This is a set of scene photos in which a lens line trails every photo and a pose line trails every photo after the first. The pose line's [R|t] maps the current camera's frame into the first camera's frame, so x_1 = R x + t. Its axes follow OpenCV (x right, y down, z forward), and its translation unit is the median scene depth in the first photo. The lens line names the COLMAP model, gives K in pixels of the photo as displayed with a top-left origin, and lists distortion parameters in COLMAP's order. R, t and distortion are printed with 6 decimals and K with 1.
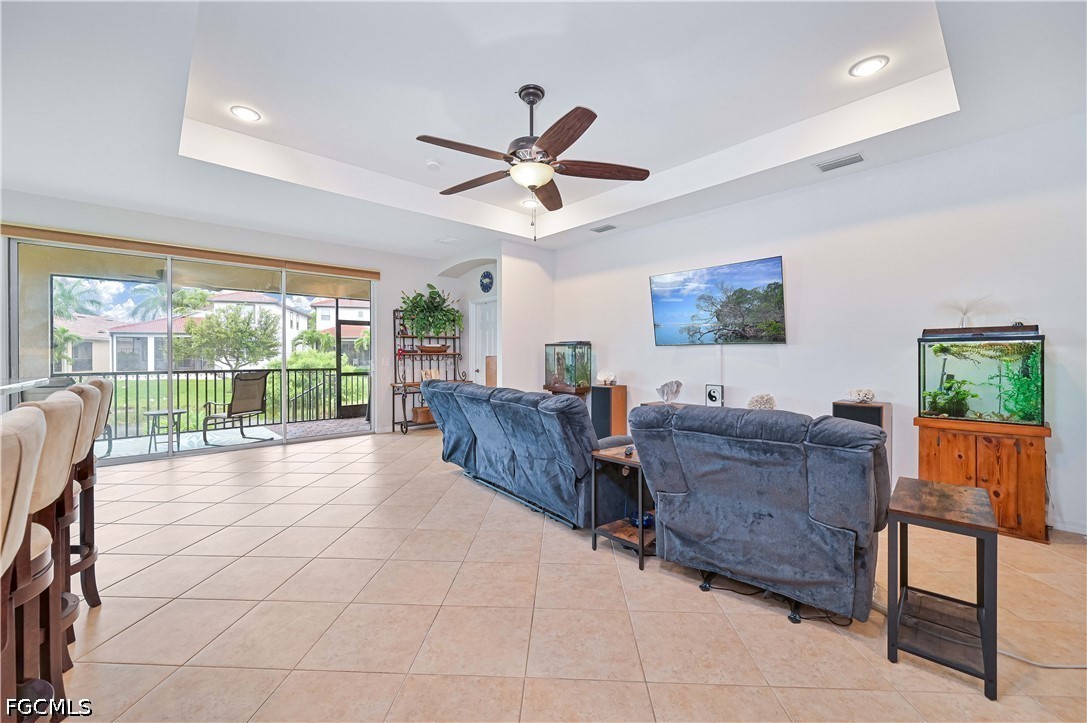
lens RADIAL K [[435.2, 0, 550.9], [0, 435.2, 357.8], [0, 0, 1]] dist [0.000505, 0.000170]
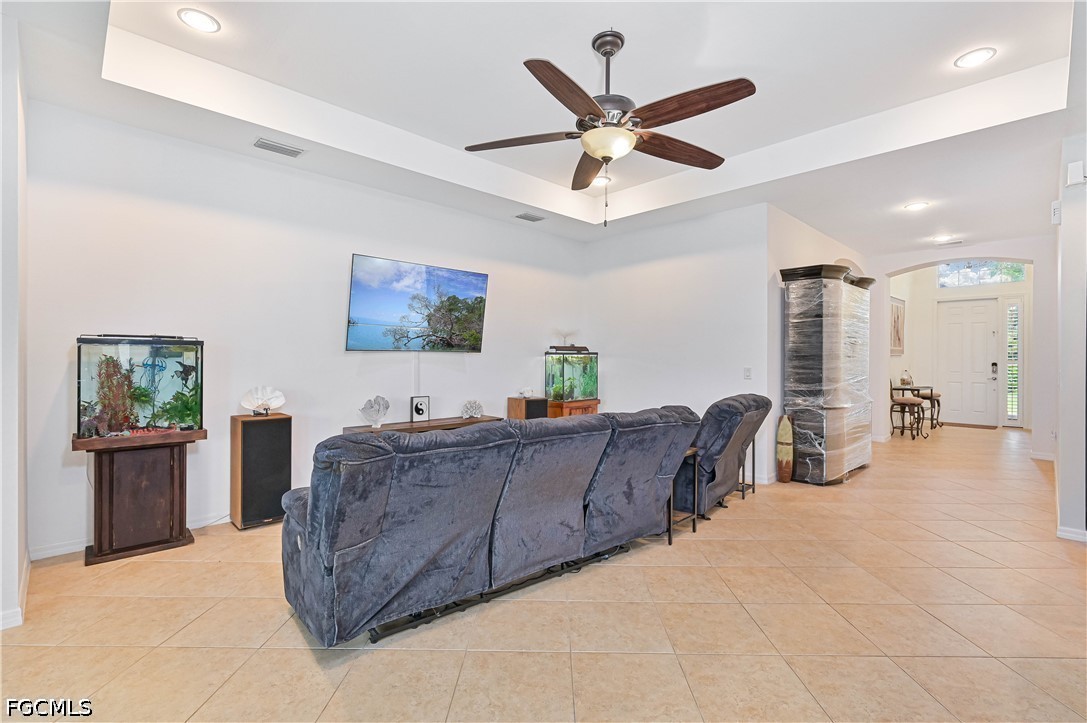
lens RADIAL K [[490.5, 0, 545.8], [0, 490.5, 359.5], [0, 0, 1]] dist [-0.000480, -0.000390]
pose [[-0.031088, -0.001971, 0.999515, -0.481106], [0.002739, 0.999994, 0.002057, -0.011368], [-0.999513, 0.002802, -0.031082, 0.580191]]
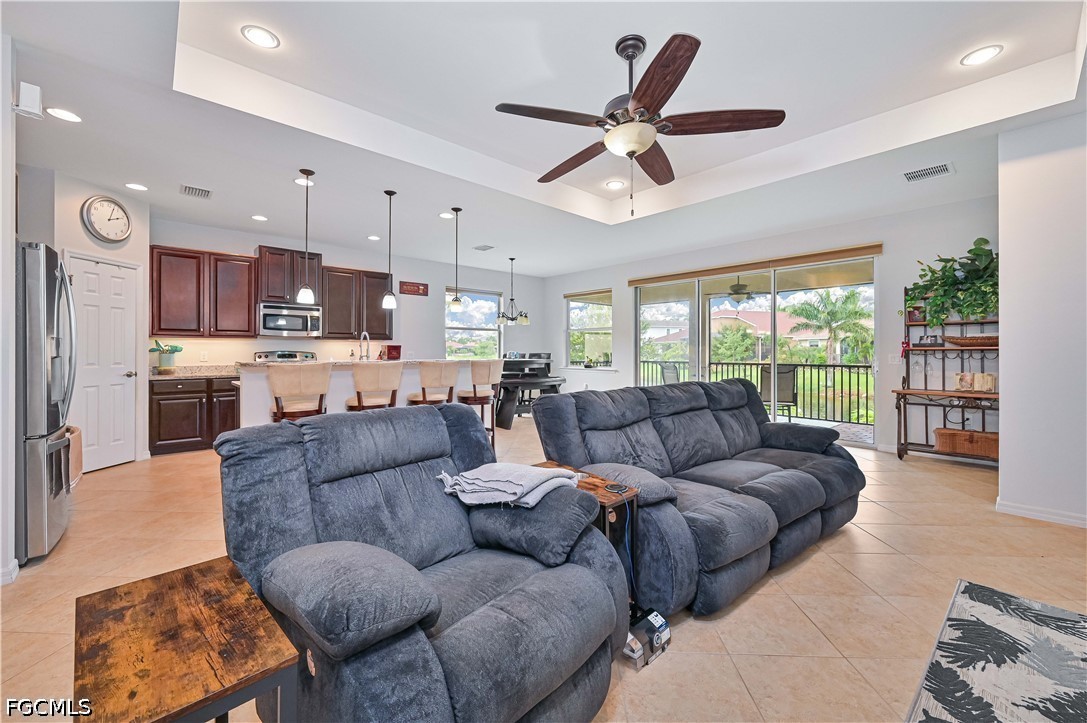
lens RADIAL K [[435.2, 0, 542.3], [0, 435.2, 351.6], [0, 0, 1]] dist [0.000505, 0.000170]
pose [[-0.004907, 0.002899, -0.999984, 0.412581], [-0.006562, 0.999974, 0.002931, -0.002418], [0.999966, 0.006576, -0.004888, 0.419930]]
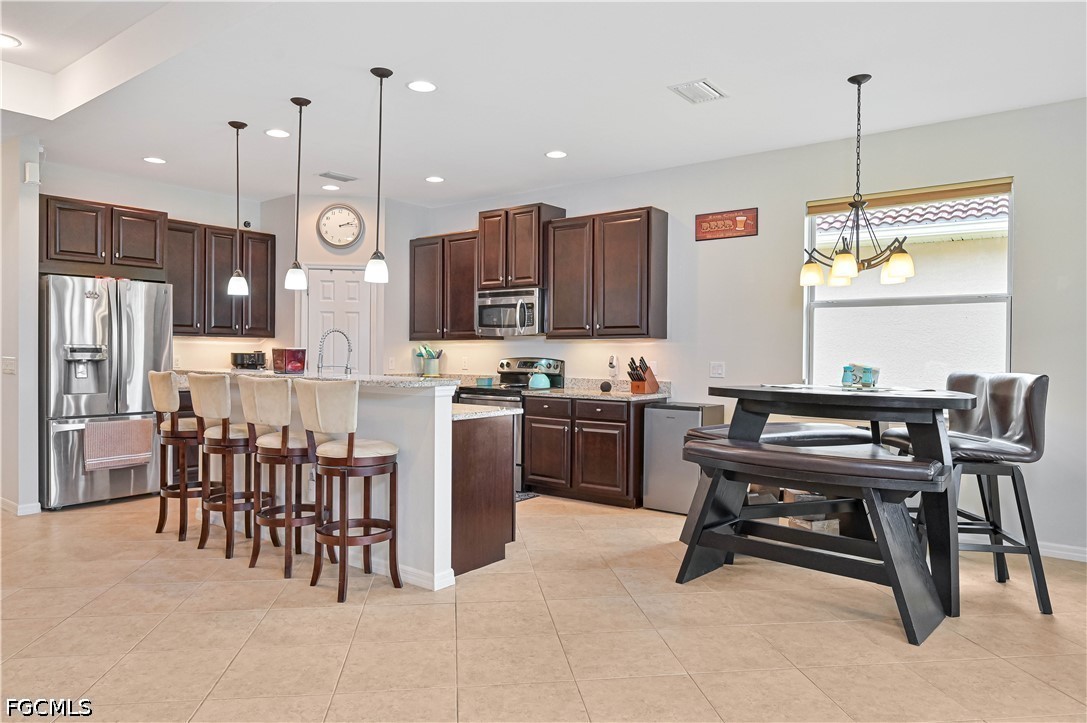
lens RADIAL K [[707.4, 0, 544.8], [0, 707.4, 359.7], [0, 0, 1]] dist [-0.007003, 0.004480]
pose [[-0.985199, -0.006014, -0.171311, -0.414440], [-0.009109, 0.999809, 0.017289, -0.012746], [0.171174, 0.018594, -0.985065, 0.909972]]
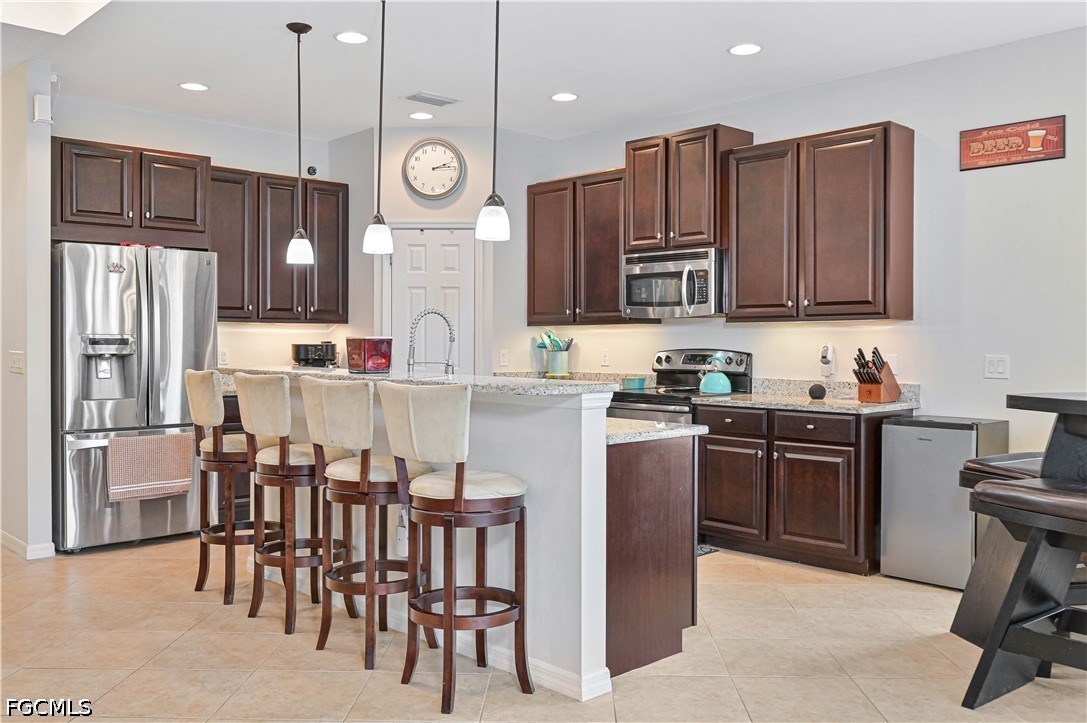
lens RADIAL K [[939.1, 0, 547.2], [0, 939.1, 354.2], [0, 0, 1]] dist [-0.008891, 0.006417]
pose [[-0.999830, -0.002427, -0.018252, -0.396706], [-0.002810, 0.999775, 0.021022, -0.012143], [0.018197, 0.021070, -0.999612, 0.832713]]
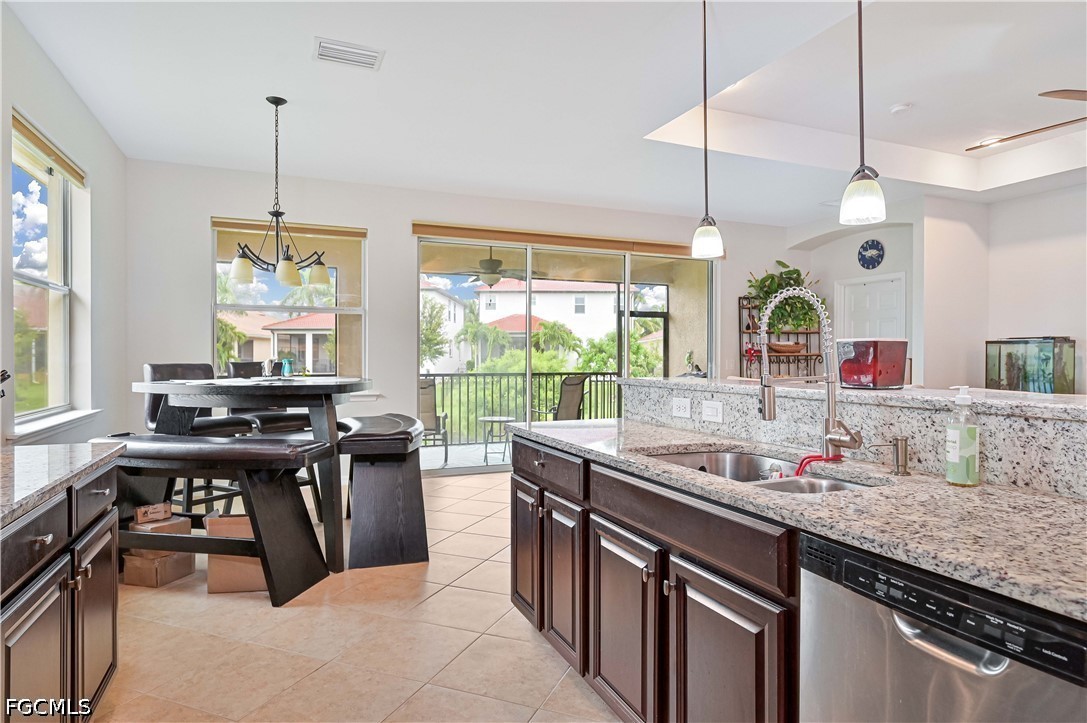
lens RADIAL K [[639.0, 0, 544.7], [0, 639.0, 355.5], [0, 0, 1]] dist [0.004072, 0.000311]
pose [[0.942748, 0.002757, -0.333495, -0.332431], [-0.004867, 0.999973, -0.005490, 0.000508], [0.333471, 0.006799, 0.942736, -0.187263]]
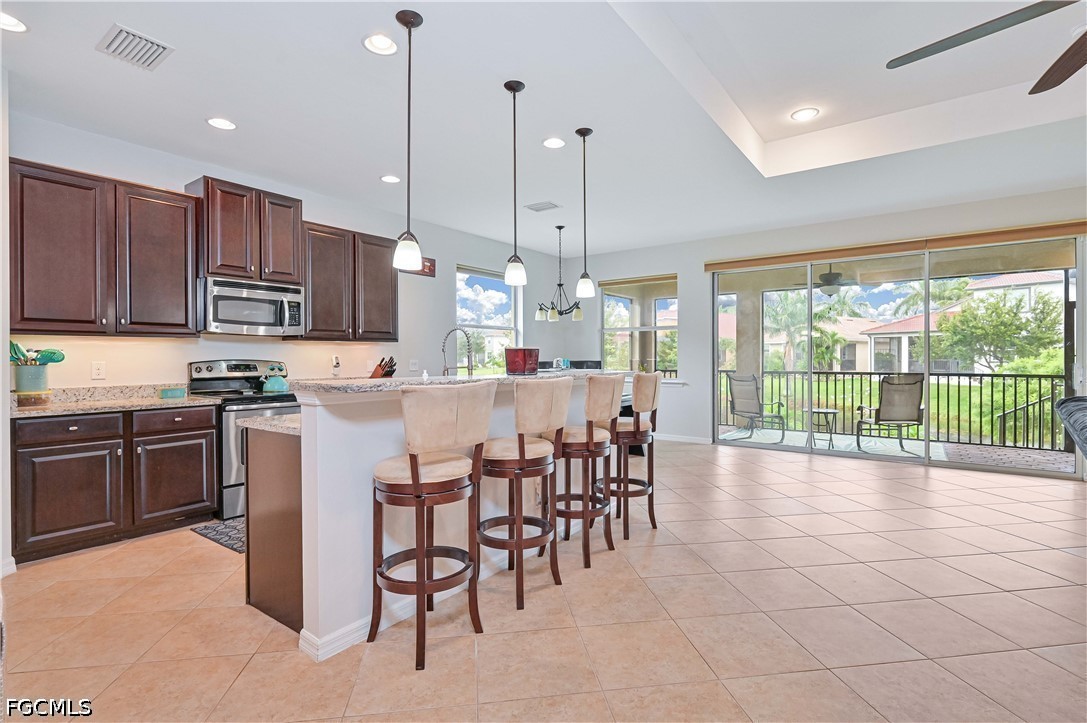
lens RADIAL K [[521.5, 0, 541.2], [0, 521.5, 360.1], [0, 0, 1]] dist [0.003286, -0.002756]
pose [[0.191040, 0.005433, -0.981567, 0.197098], [-0.002791, 0.999984, 0.004991, -0.001204], [0.981578, 0.001786, 0.191052, 0.097659]]
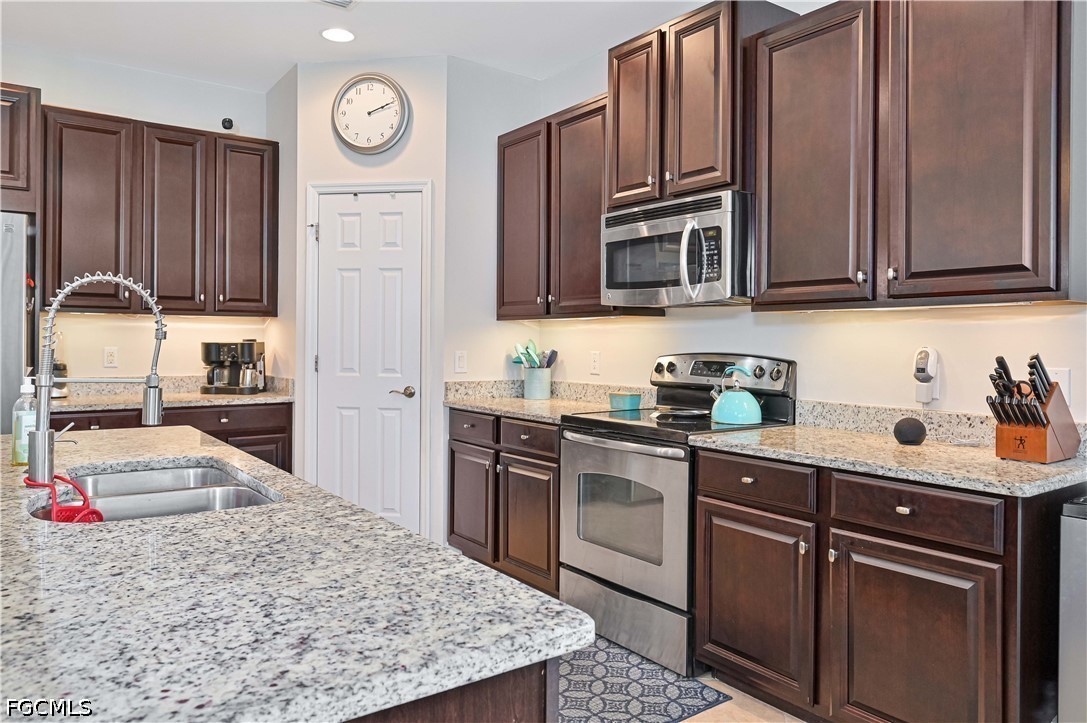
lens RADIAL K [[762.5, 0, 541.1], [0, 762.5, 341.6], [0, 0, 1]] dist [-0.004930, 0.004326]
pose [[-0.992981, -0.008638, 0.117955, -0.518212], [-0.007605, 0.999929, 0.009205, -0.009276], [-0.118026, 0.008243, -0.992976, 0.384371]]
